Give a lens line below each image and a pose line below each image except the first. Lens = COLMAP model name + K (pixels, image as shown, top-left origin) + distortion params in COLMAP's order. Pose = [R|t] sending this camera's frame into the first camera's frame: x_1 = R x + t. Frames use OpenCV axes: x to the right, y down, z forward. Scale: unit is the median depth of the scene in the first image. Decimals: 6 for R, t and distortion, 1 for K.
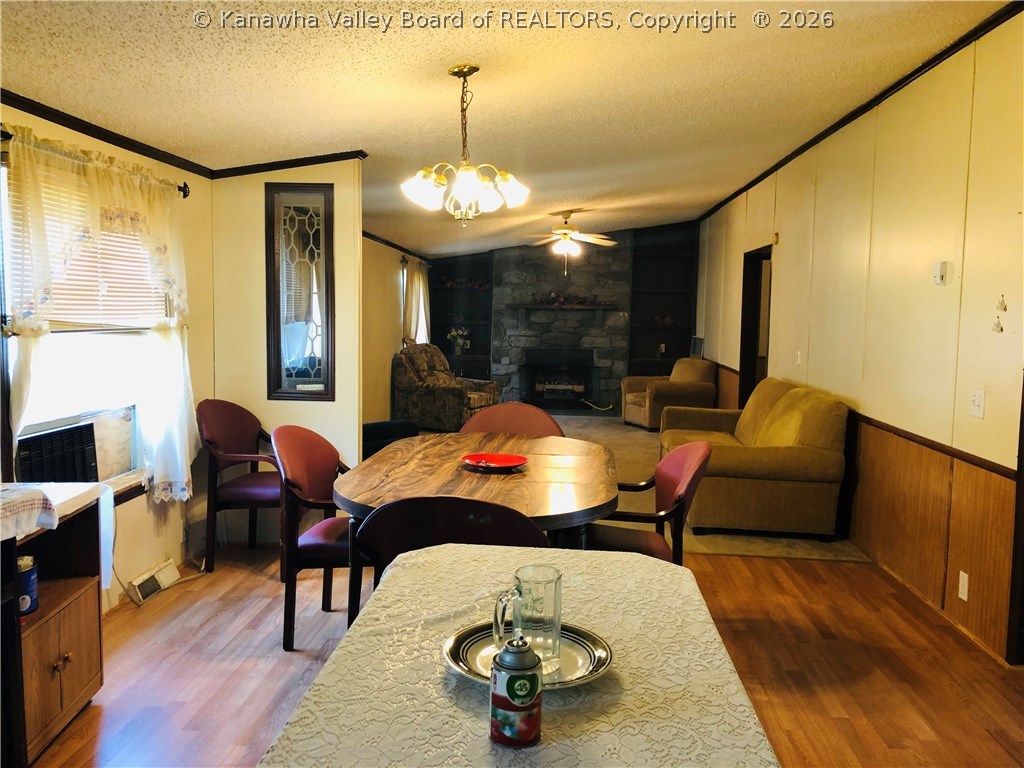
lens RADIAL K [[852.0, 0, 512.0], [0, 852.0, 384.0], [0, 0, 1]] dist [0.046576, -0.062570]
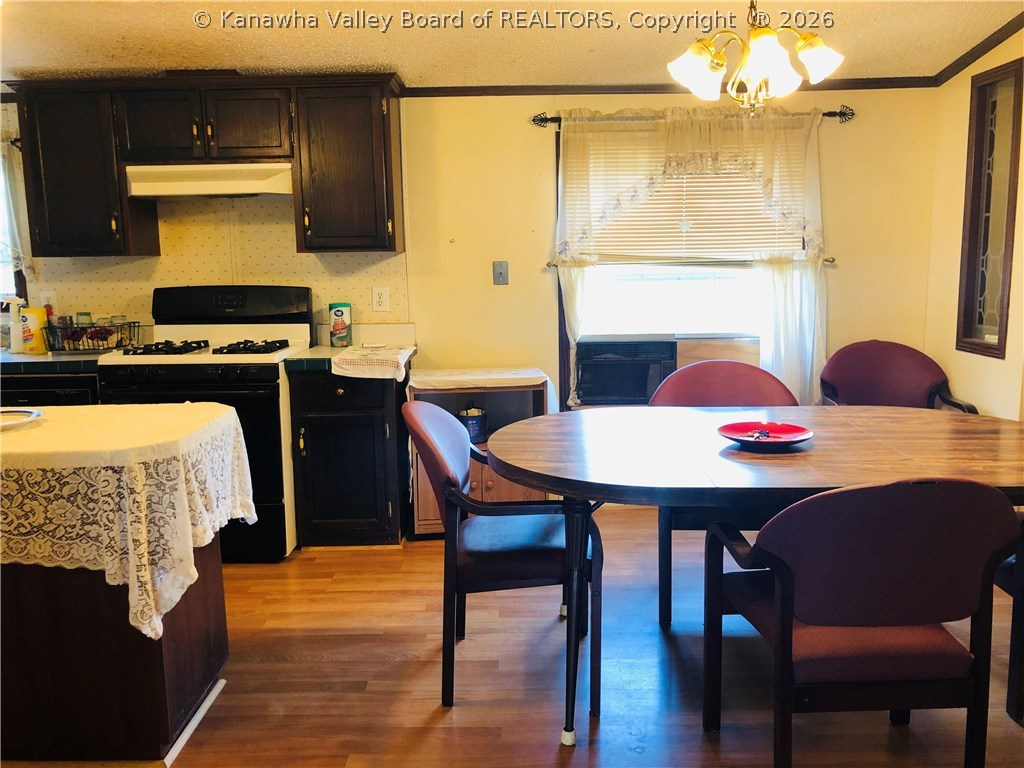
lens RADIAL K [[852.0, 0, 512.0], [0, 852.0, 384.0], [0, 0, 1]] dist [0.046576, -0.062570]
pose [[0.101676, 0.139810, -0.984944, 0.684450], [-0.068900, 0.988688, 0.133229, -0.040122], [0.992429, 0.054316, 0.110158, 0.684451]]
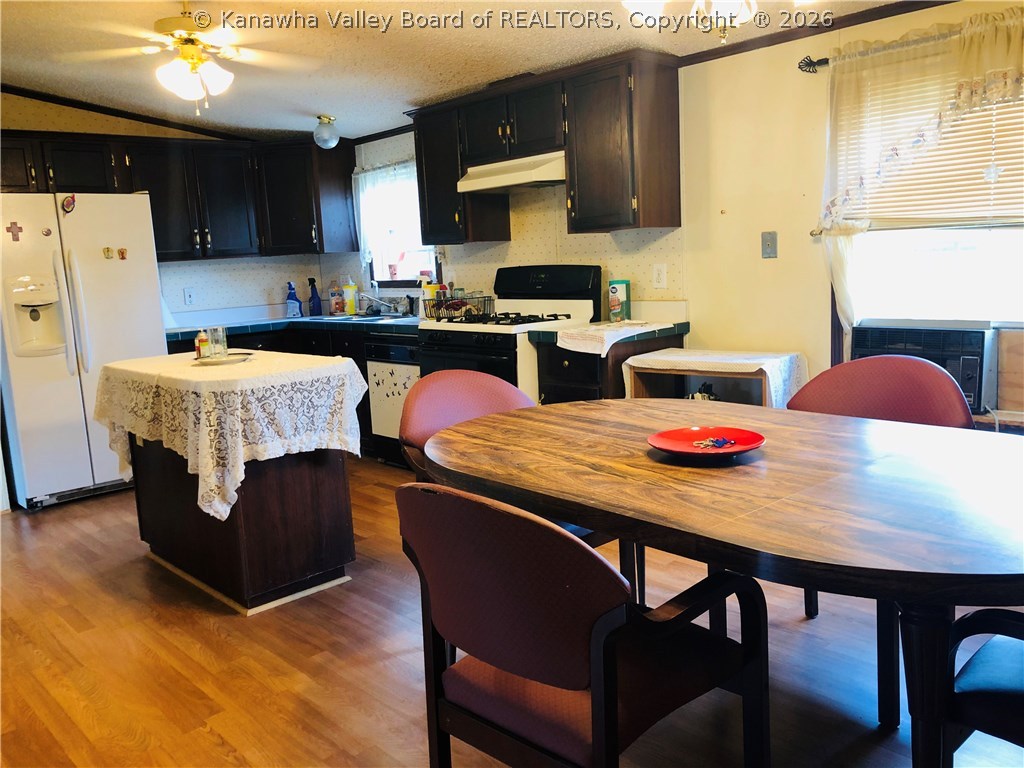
lens RADIAL K [[852.0, 0, 512.0], [0, 852.0, 384.0], [0, 0, 1]] dist [0.046576, -0.062570]
pose [[-0.646938, 0.134171, -0.750646, 0.513729], [-0.021463, 0.980805, 0.193807, -0.064923], [0.762241, 0.141492, -0.631640, 1.253724]]
